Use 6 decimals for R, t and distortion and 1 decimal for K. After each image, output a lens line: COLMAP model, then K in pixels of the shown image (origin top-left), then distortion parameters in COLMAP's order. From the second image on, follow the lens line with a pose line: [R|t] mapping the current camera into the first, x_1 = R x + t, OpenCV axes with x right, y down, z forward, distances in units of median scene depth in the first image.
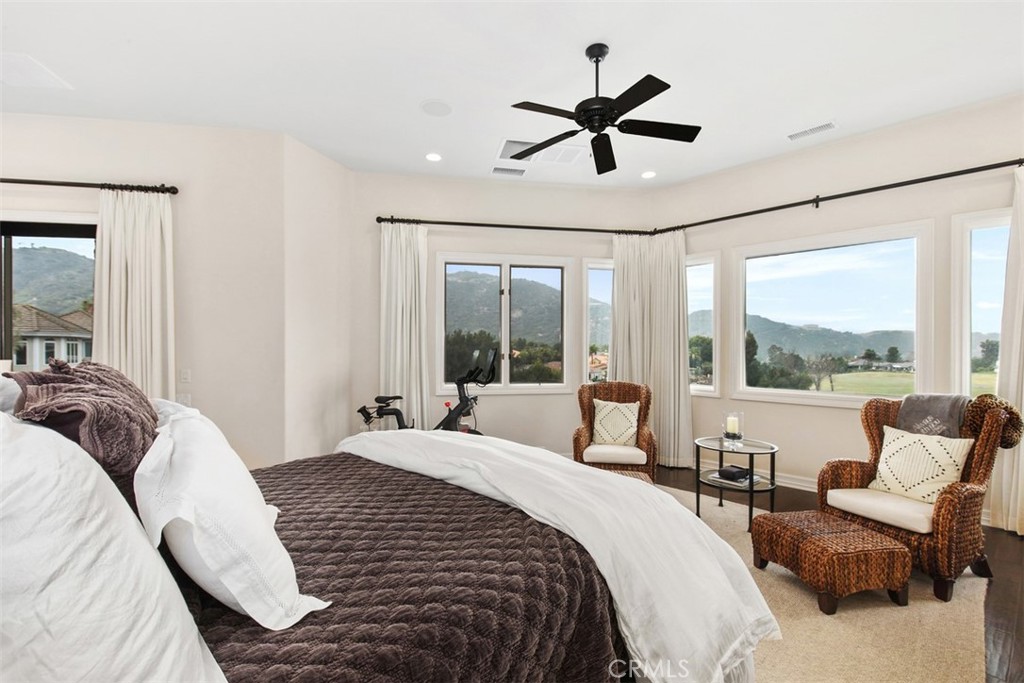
lens RADIAL K [[460.1, 0, 507.6], [0, 460.1, 346.3], [0, 0, 1]] dist [-0.001609, 0.000503]
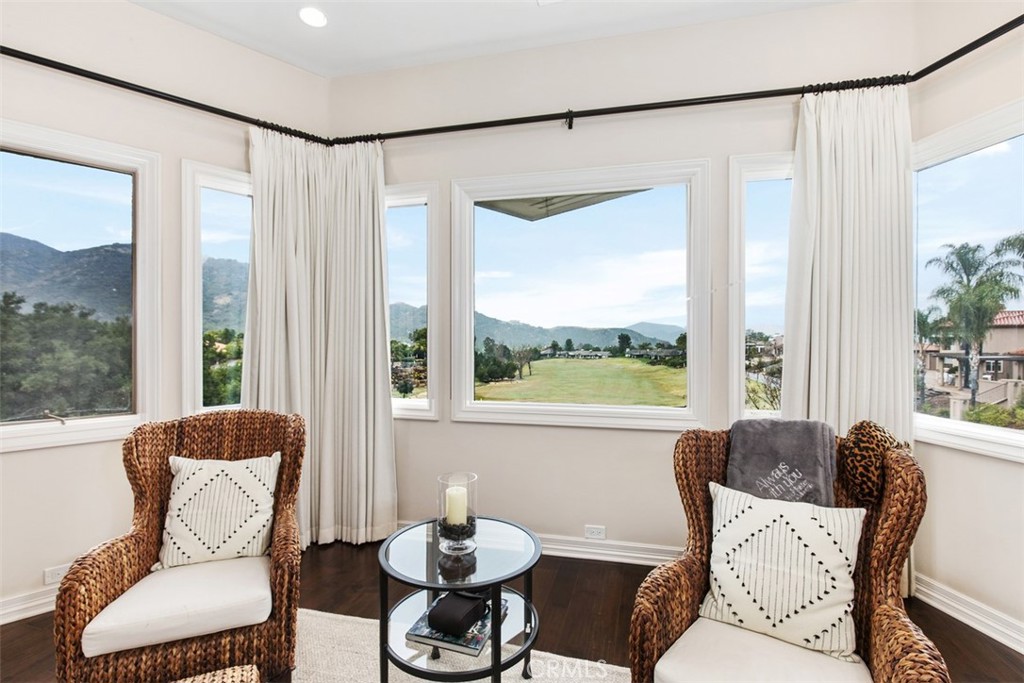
lens RADIAL K [[460.1, 0, 507.6], [0, 460.1, 346.3], [0, 0, 1]] dist [-0.001609, 0.000503]
pose [[0.842965, -0.010344, 0.537869, 0.224756], [0.001267, 0.999851, 0.017243, 0.001792], [-0.537967, -0.013854, 0.842852, 0.461190]]
